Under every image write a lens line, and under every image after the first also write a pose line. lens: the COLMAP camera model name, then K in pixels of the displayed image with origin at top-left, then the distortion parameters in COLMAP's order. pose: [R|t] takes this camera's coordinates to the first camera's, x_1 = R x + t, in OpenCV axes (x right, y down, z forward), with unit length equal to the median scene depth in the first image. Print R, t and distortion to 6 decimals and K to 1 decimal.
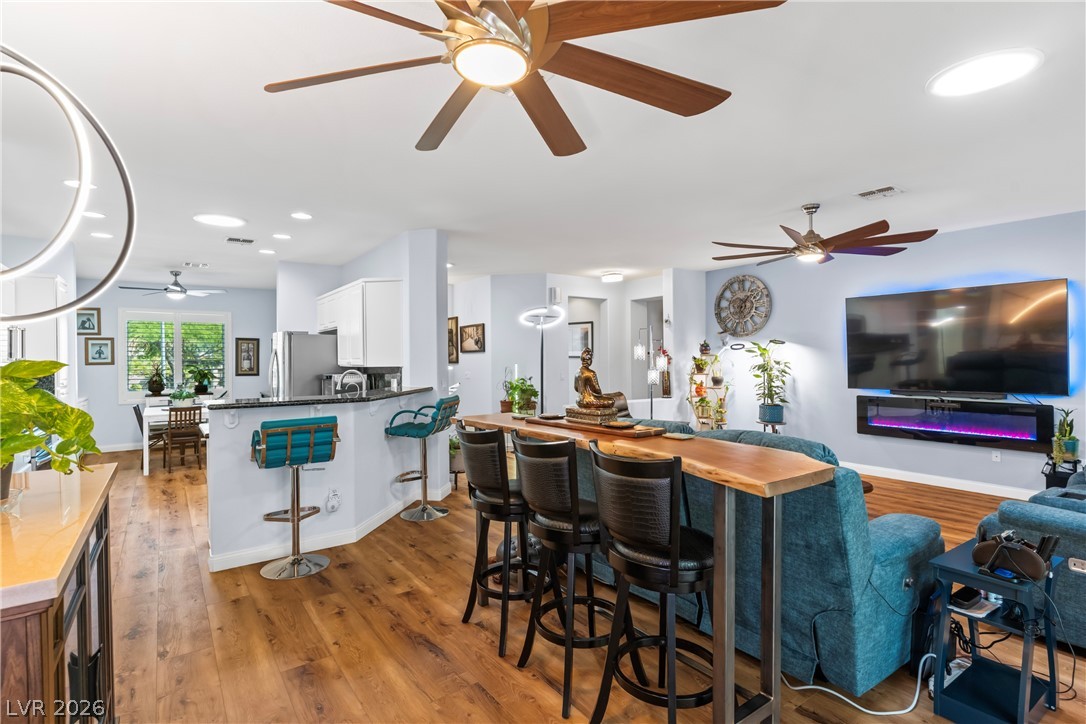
lens RADIAL K [[527.0, 0, 546.0], [0, 527.0, 358.5], [0, 0, 1]] dist [-0.000817, 0.000725]
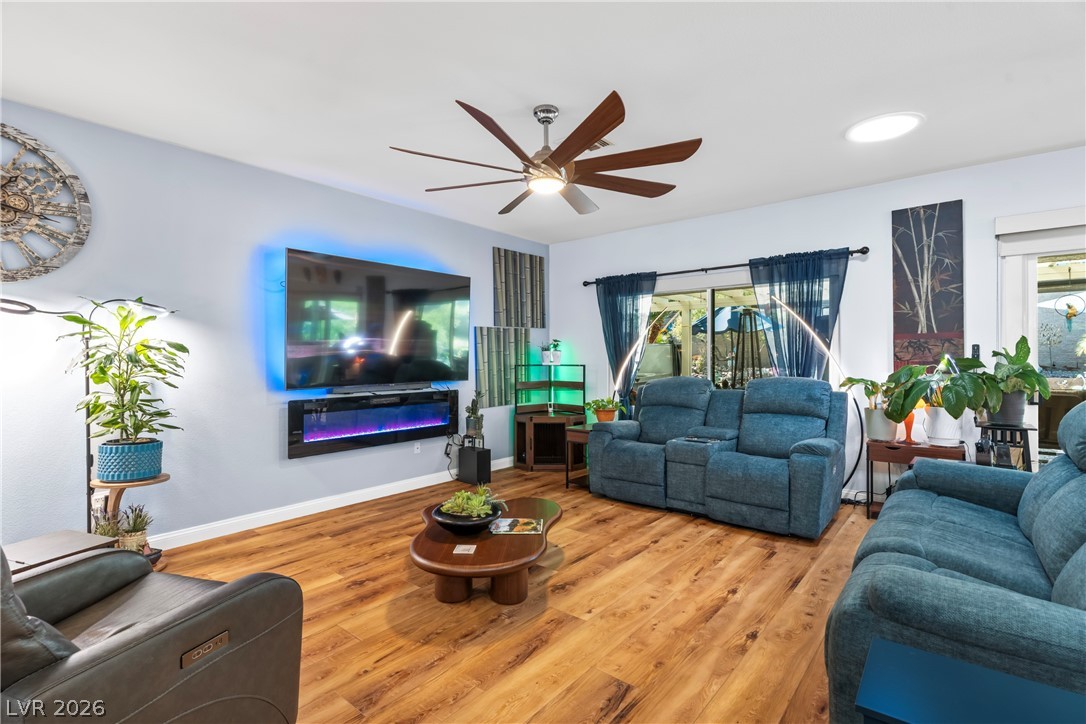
lens RADIAL K [[515.8, 0, 541.2], [0, 515.8, 360.5], [0, 0, 1]] dist [0.000706, 0.001069]
pose [[-0.245872, 0.004151, 0.969293, -0.082982], [0.008076, 0.999965, -0.002233, 0.020037], [-0.969269, 0.007279, -0.245897, 0.703993]]
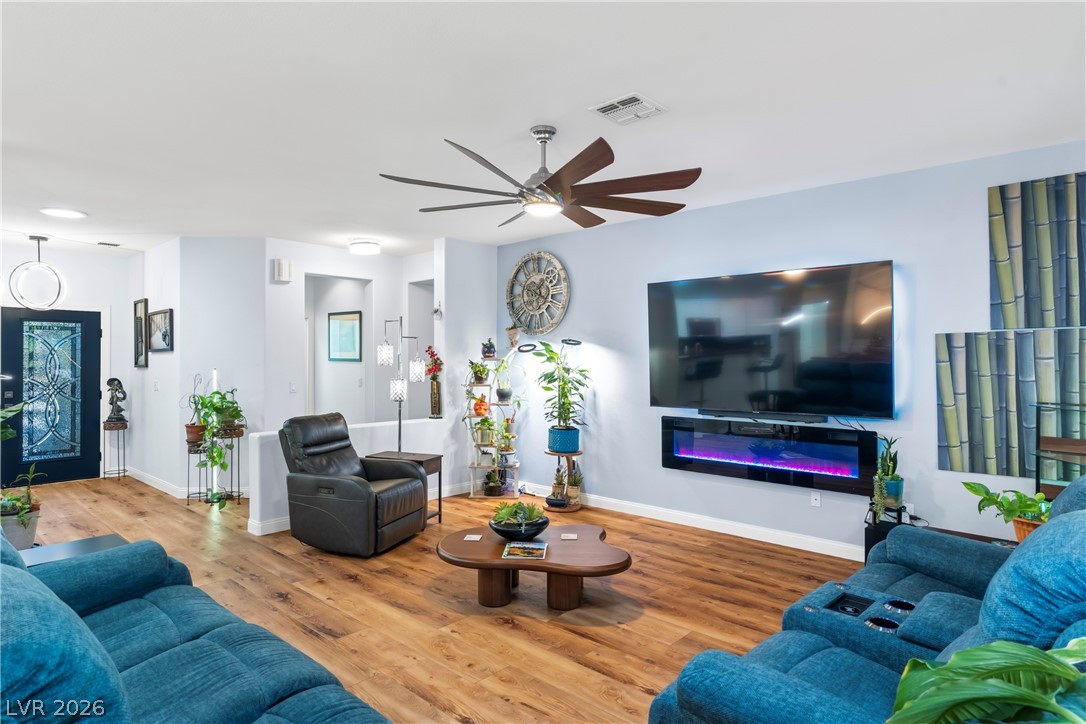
lens RADIAL K [[609.5, 0, 545.2], [0, 609.5, 360.1], [0, 0, 1]] dist [0.002346, 0.000123]
pose [[0.980337, 0.007756, 0.197180, 0.215760], [-0.007622, 0.999970, -0.001438, -0.004367], [-0.197185, -0.000093, 0.980366, 0.161668]]
